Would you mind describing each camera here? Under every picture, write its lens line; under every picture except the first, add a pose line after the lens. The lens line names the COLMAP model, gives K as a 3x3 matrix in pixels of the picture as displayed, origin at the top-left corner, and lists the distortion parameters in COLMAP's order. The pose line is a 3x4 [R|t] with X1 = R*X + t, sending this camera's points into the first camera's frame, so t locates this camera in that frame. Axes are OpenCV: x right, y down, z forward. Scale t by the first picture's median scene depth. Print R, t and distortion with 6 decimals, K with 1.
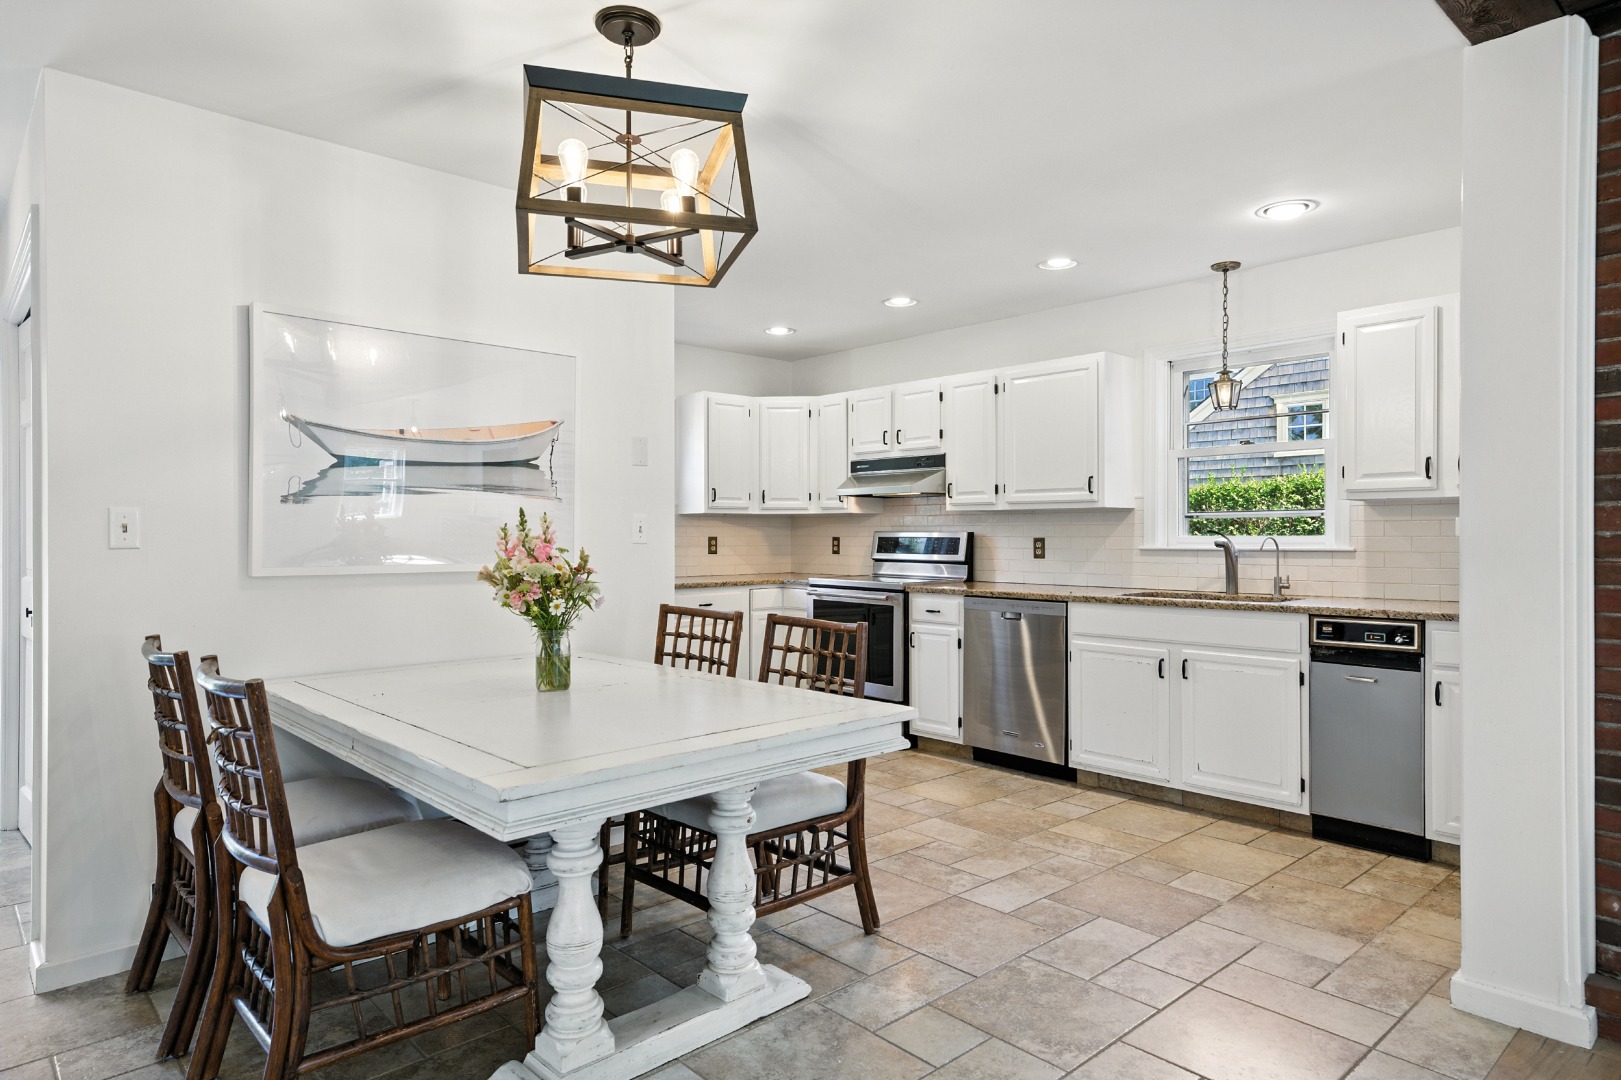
lens RADIAL K [[969.6, 0, 805.9], [0, 969.6, 545.2], [0, 0, 1]] dist [-0.012140, 0.000487]
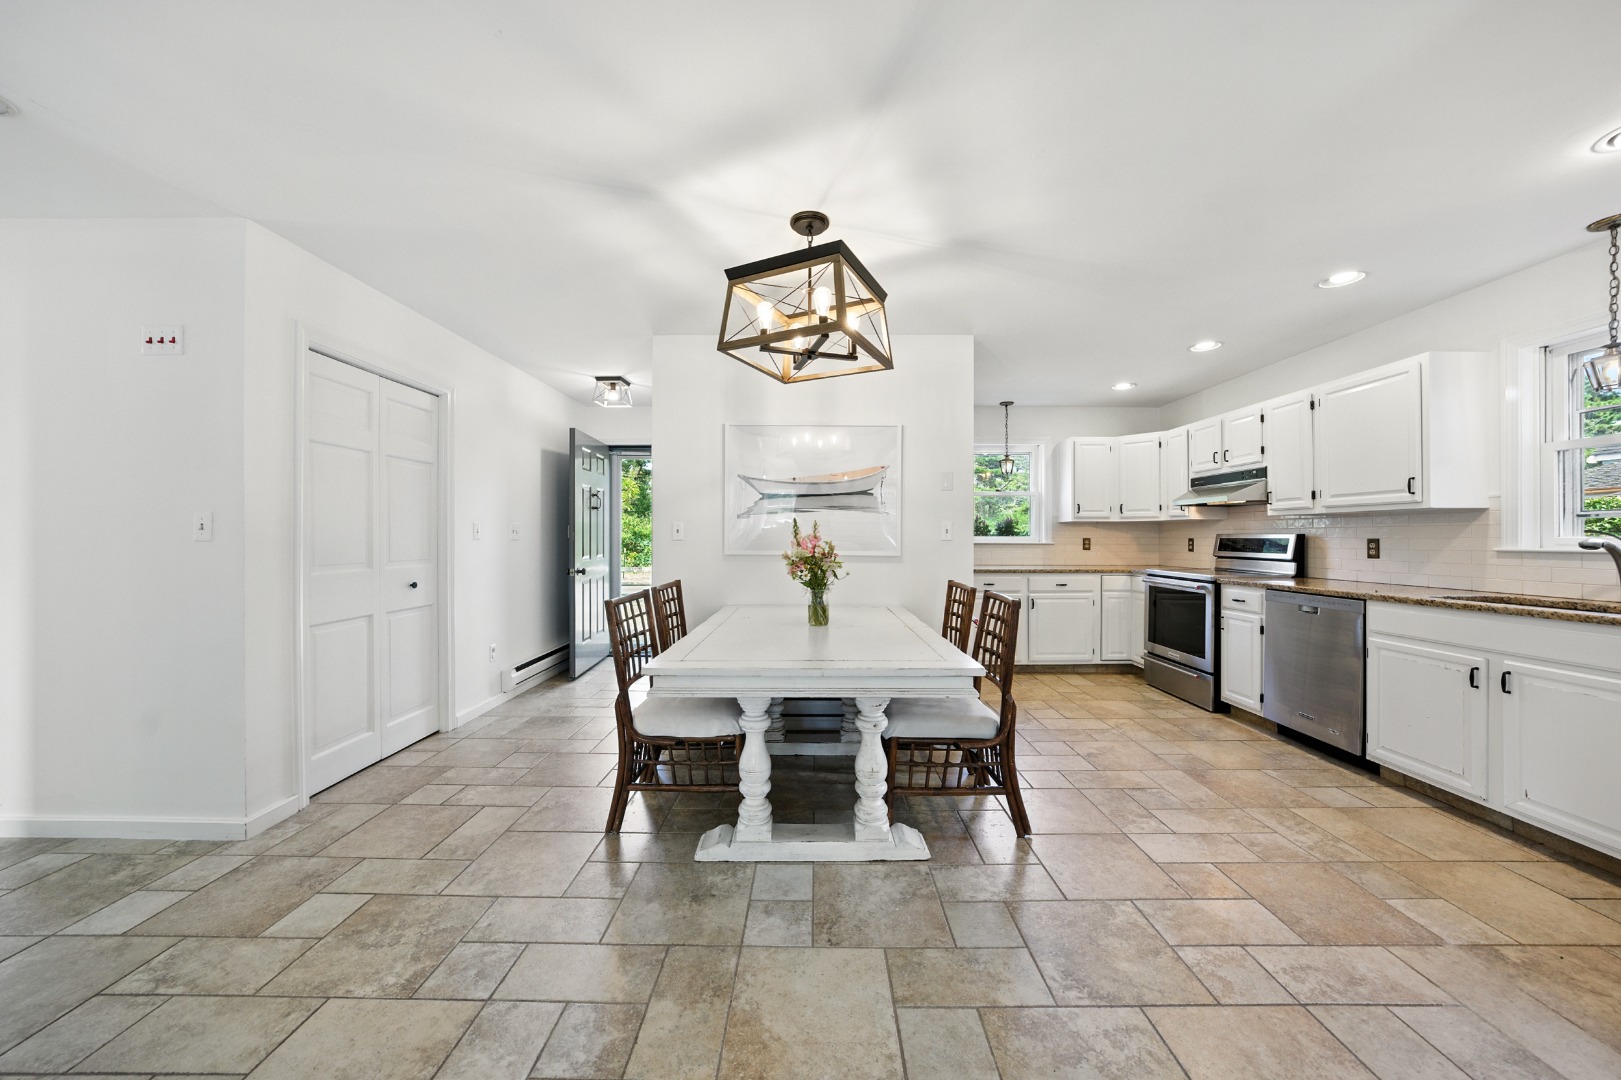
lens RADIAL K [[569.7, 0, 808.5], [0, 569.7, 544.2], [0, 0, 1]] dist [-0.020366, 0.002988]
pose [[0.732146, 0.009796, -0.681078, 0.237883], [-0.010518, 0.999940, 0.003077, 0.002948], [0.681067, 0.004911, 0.732205, 0.151225]]
